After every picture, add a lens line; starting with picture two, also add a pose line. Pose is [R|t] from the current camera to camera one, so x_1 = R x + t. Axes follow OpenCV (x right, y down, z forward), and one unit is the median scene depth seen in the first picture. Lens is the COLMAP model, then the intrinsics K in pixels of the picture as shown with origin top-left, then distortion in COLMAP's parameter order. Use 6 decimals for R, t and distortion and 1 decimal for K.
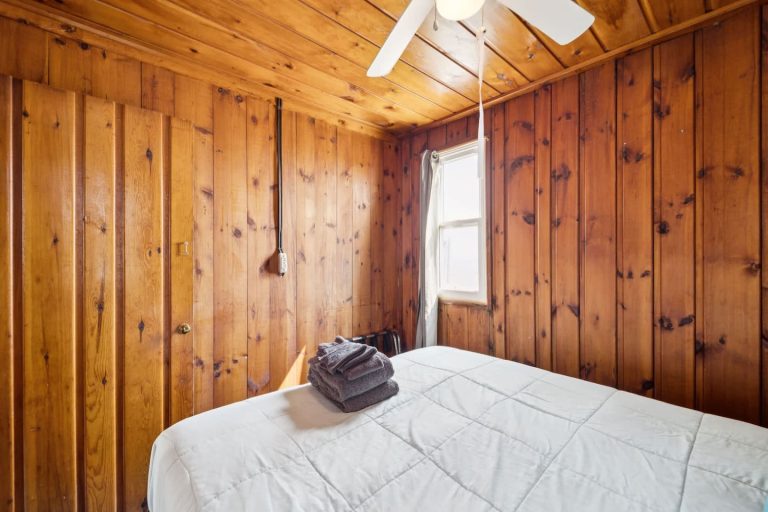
lens RADIAL K [[319.8, 0, 376.6], [0, 319.8, 257.7], [0, 0, 1]] dist [0.003334, -0.000682]
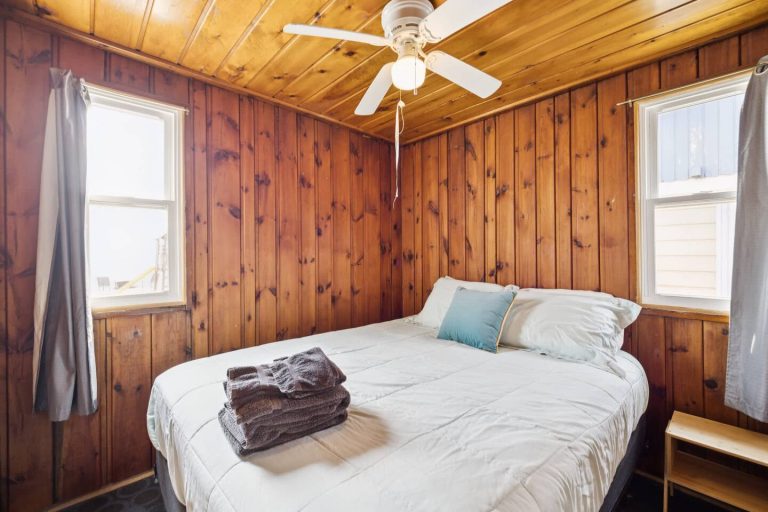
lens RADIAL K [[319.8, 0, 380.6], [0, 319.8, 251.5], [0, 0, 1]] dist [0.003334, -0.000682]
pose [[-0.025168, 0.003699, 0.999676, -0.638799], [0.001508, 0.999992, -0.003662, 0.011976], [-0.999682, 0.001415, -0.025173, 0.595871]]
